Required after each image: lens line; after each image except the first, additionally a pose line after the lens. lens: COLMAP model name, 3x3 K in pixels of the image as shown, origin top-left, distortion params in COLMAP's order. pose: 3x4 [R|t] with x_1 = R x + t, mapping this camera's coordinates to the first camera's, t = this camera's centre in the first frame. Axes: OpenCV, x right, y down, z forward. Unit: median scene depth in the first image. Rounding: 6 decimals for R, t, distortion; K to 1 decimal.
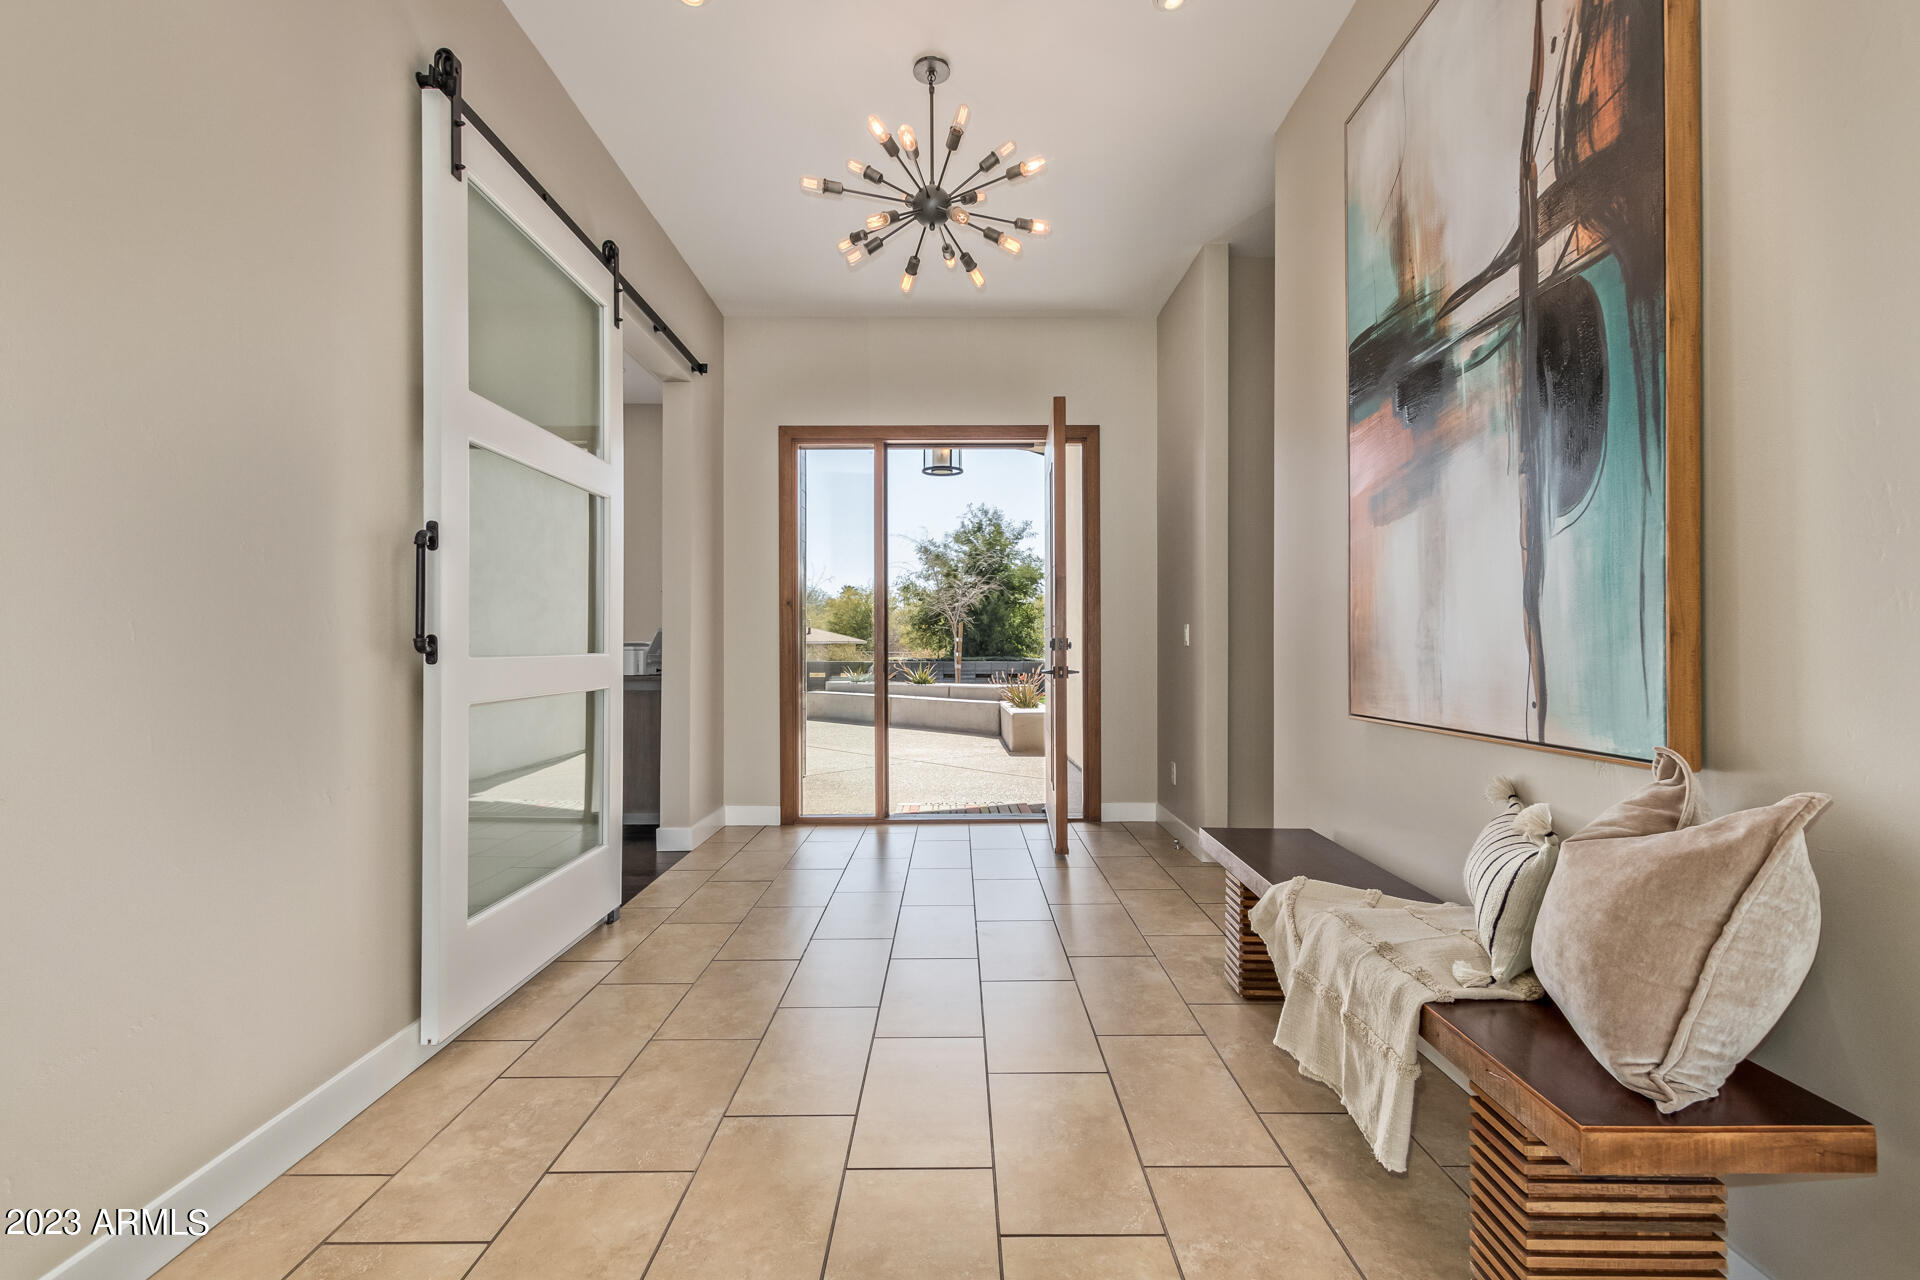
lens RADIAL K [[876.0, 0, 975.0], [0, 876.0, 647.2], [0, 0, 1]] dist [0.009801, -0.004735]
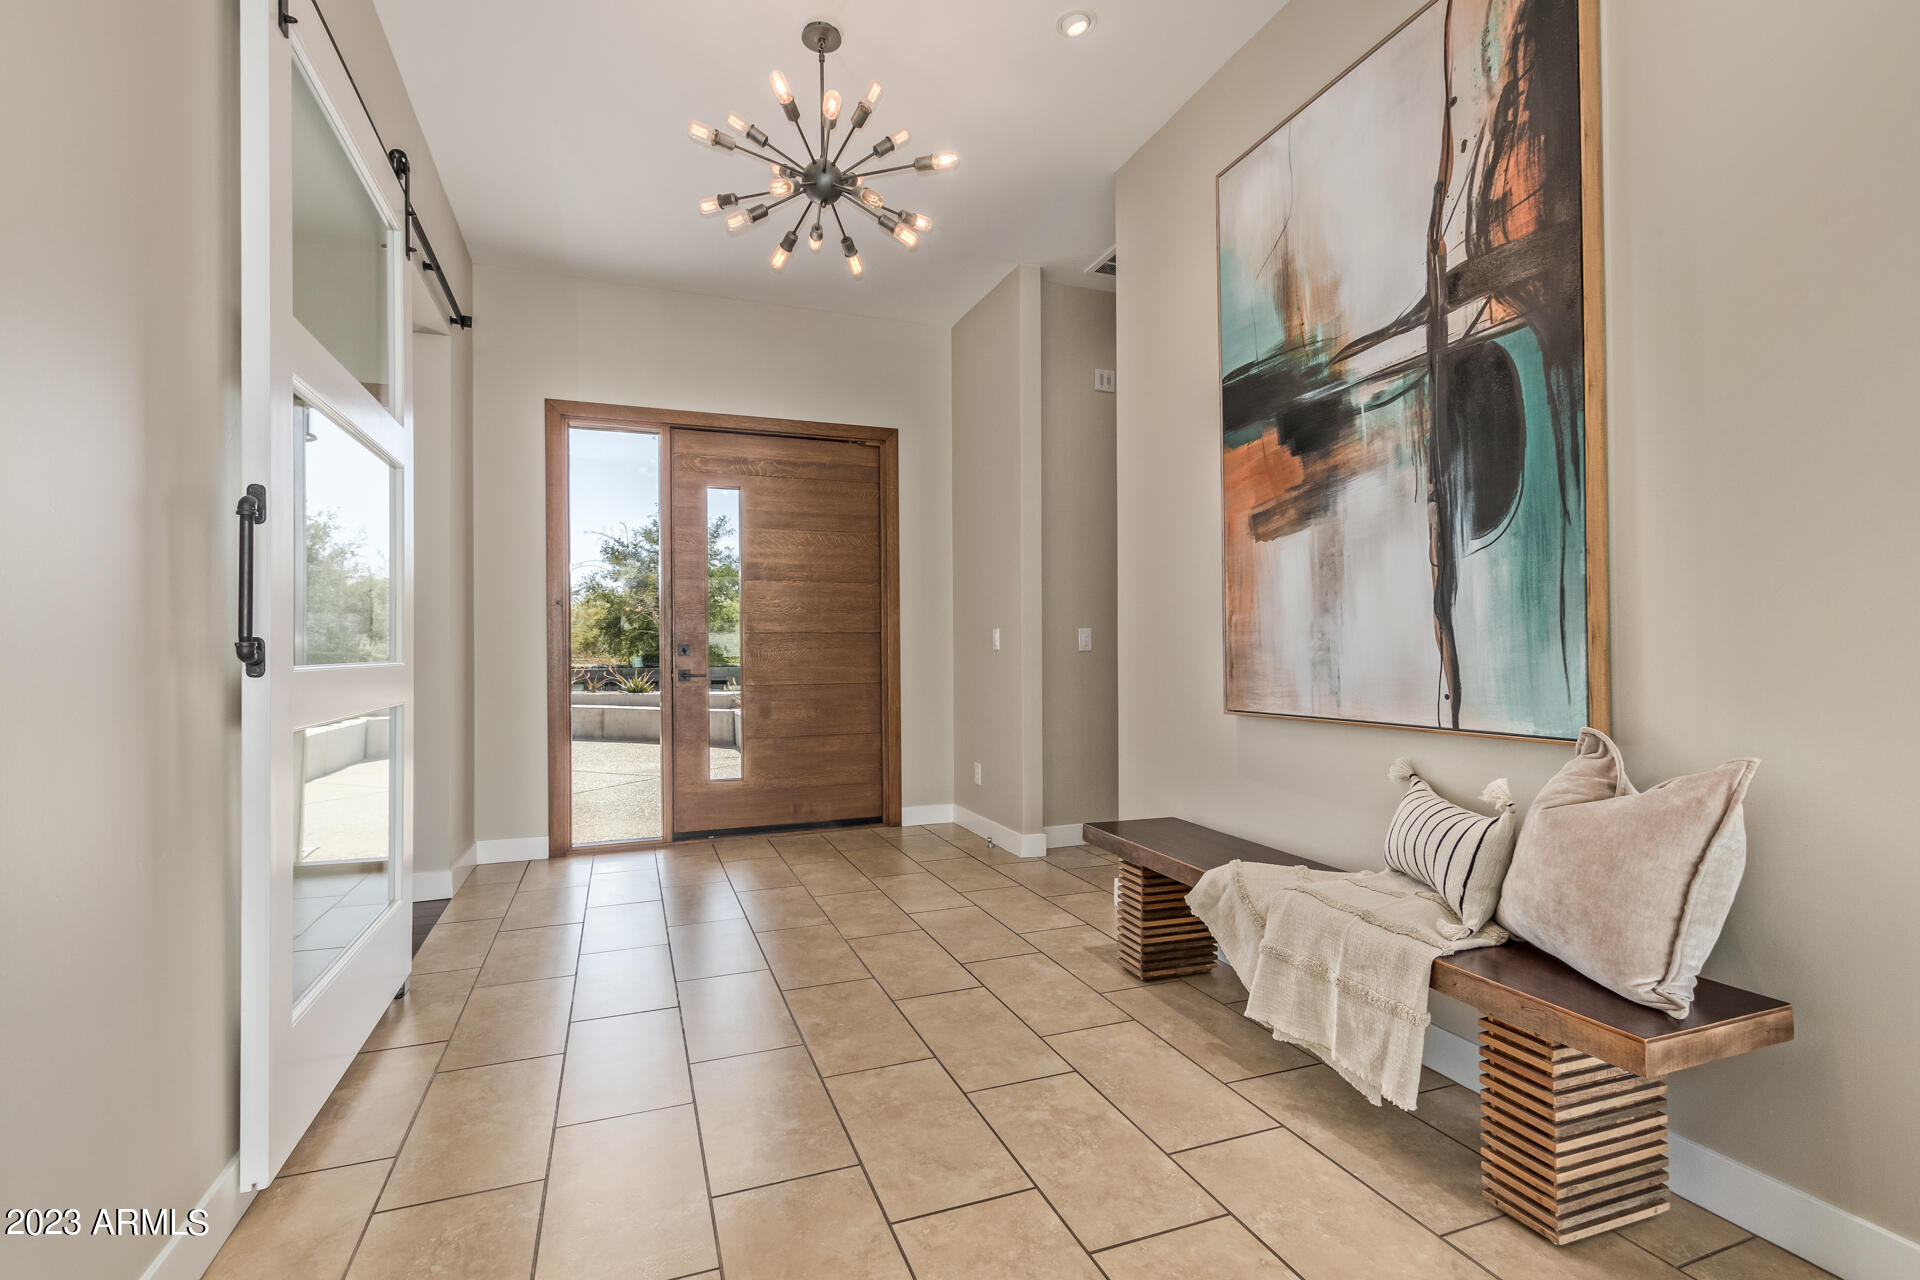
lens RADIAL K [[876.0, 0, 954.2], [0, 876.0, 647.4], [0, 0, 1]] dist [0.009801, -0.004735]
pose [[0.936963, -0.003210, 0.349413, -0.338940], [0.004999, 0.999979, -0.004217, 0.000350], [-0.349392, 0.005698, 0.936959, 0.100758]]
